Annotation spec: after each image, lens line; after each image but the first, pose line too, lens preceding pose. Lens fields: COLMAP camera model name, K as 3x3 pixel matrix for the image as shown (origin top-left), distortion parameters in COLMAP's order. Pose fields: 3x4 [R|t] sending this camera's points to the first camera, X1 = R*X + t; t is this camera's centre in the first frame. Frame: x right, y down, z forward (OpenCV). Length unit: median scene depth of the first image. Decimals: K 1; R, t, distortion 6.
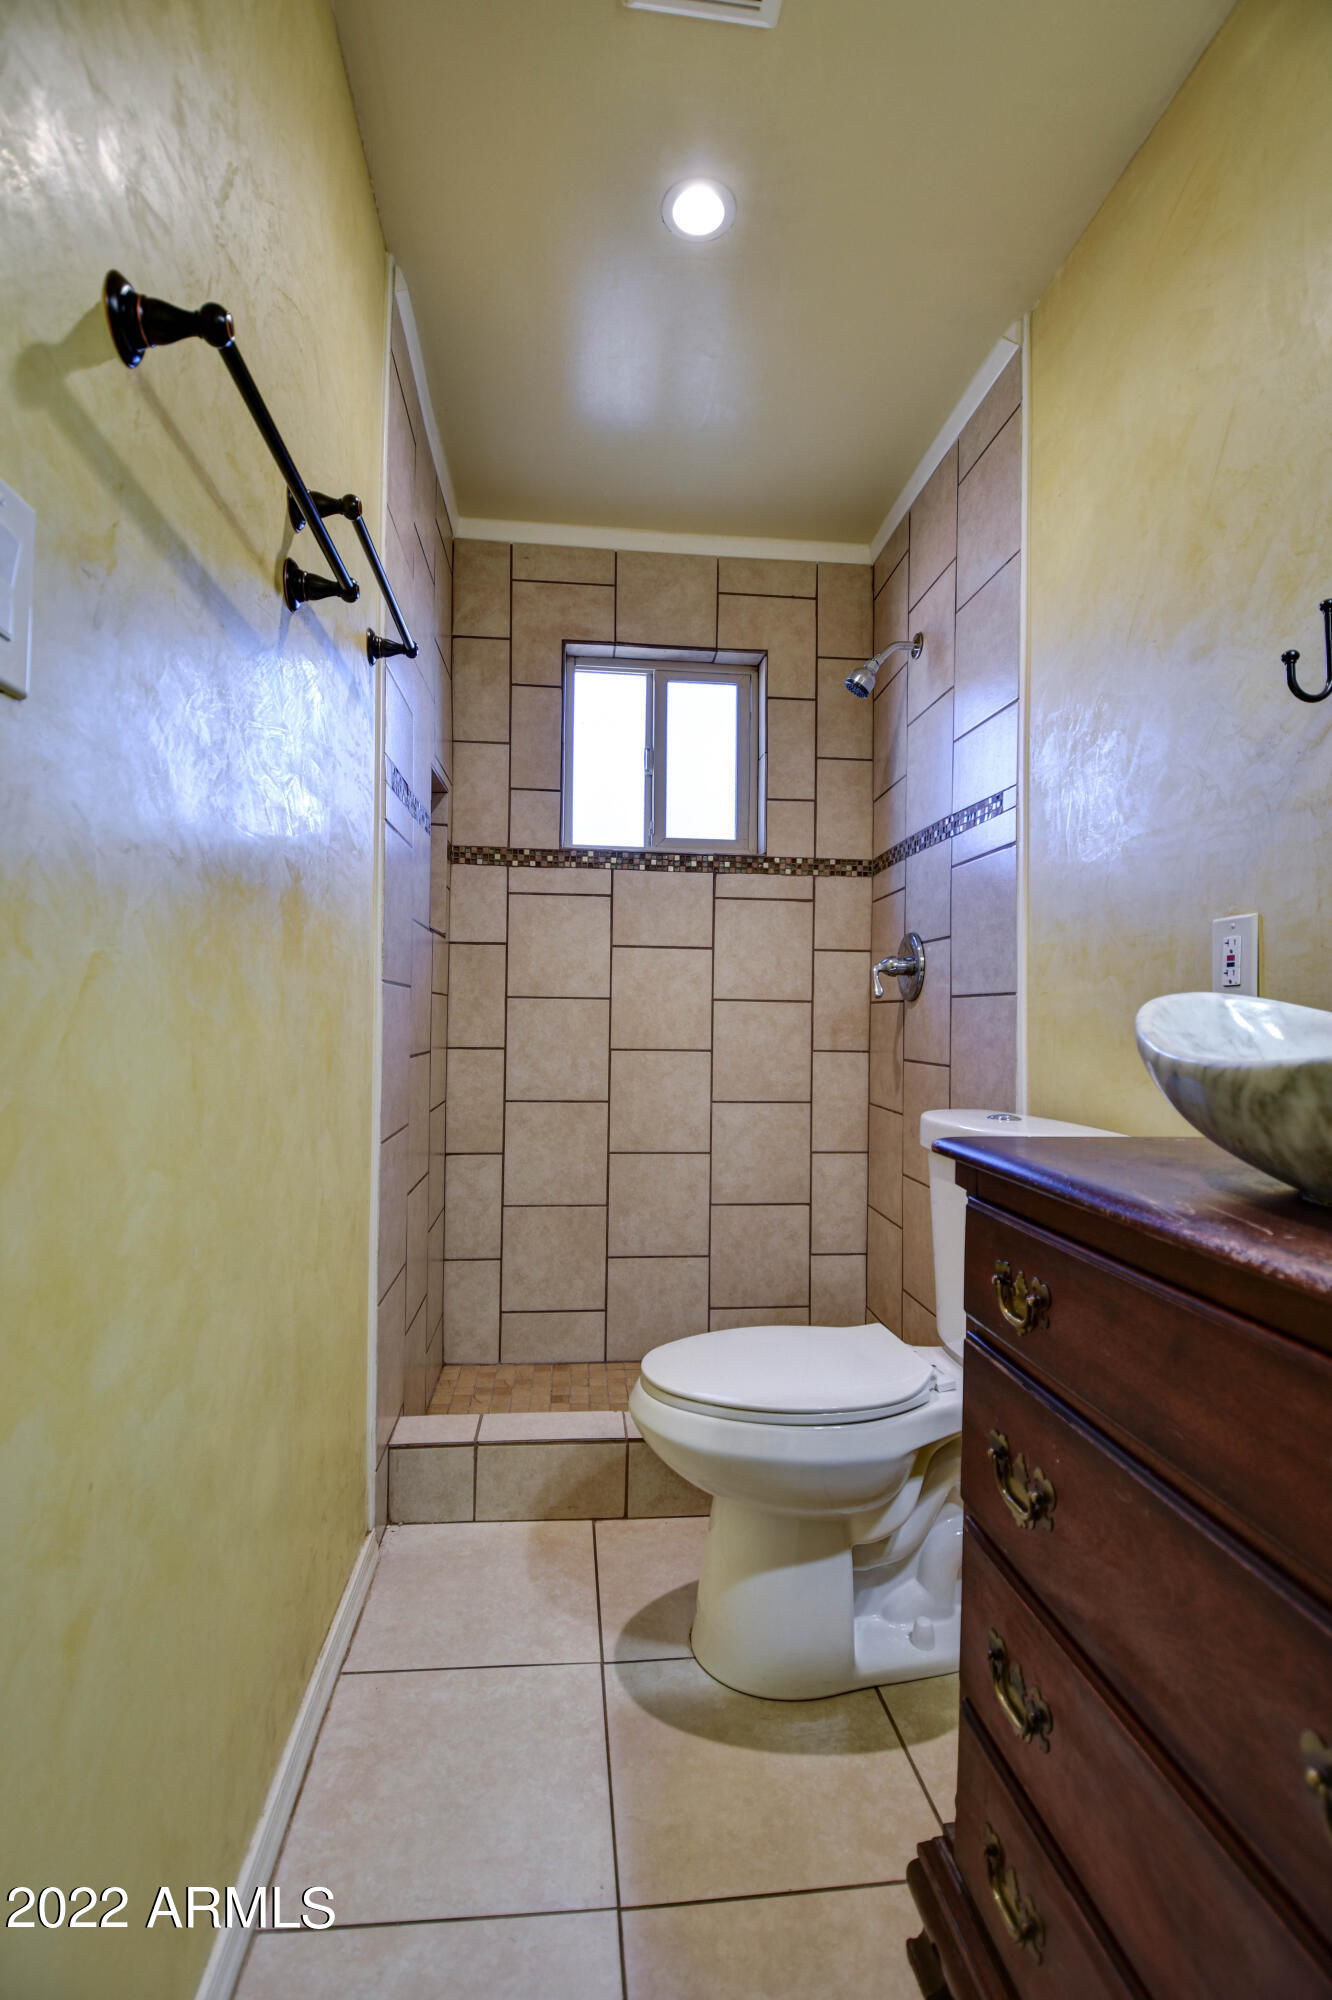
lens RADIAL K [[910.5, 0, 666.0], [0, 910.5, 1000.0], [0, 0, 1]] dist [0.003674, -0.022191]
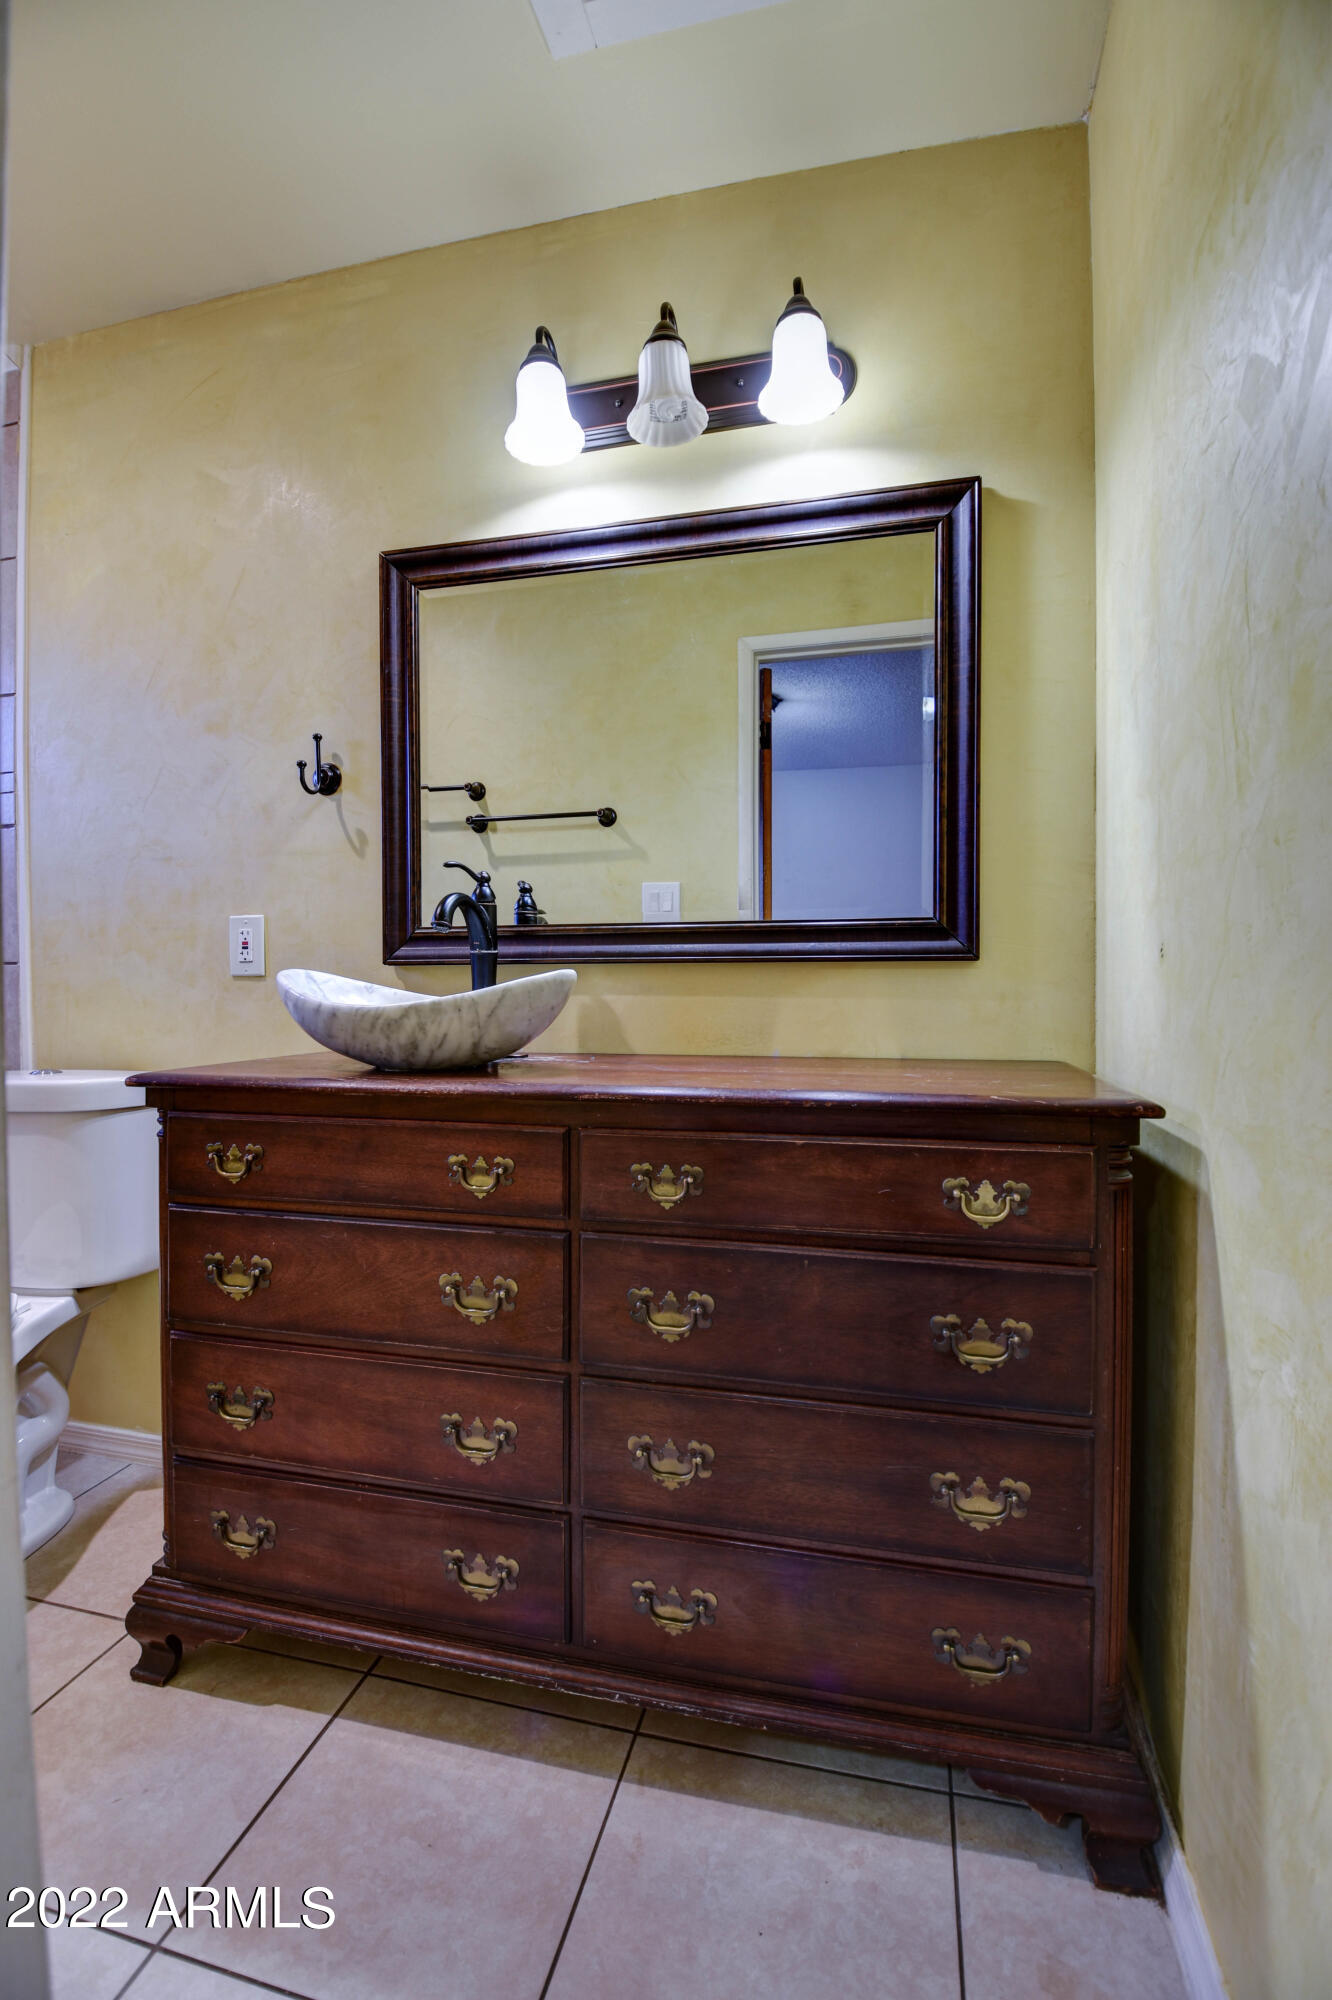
lens RADIAL K [[910.5, 0, 666.0], [0, 910.5, 1000.0], [0, 0, 1]] dist [0.003674, -0.022191]
pose [[0.339196, -0.032890, 0.940141, -0.704401], [-0.006699, 0.999279, 0.037376, -0.016843], [-0.940692, -0.018976, 0.338731, -0.209162]]
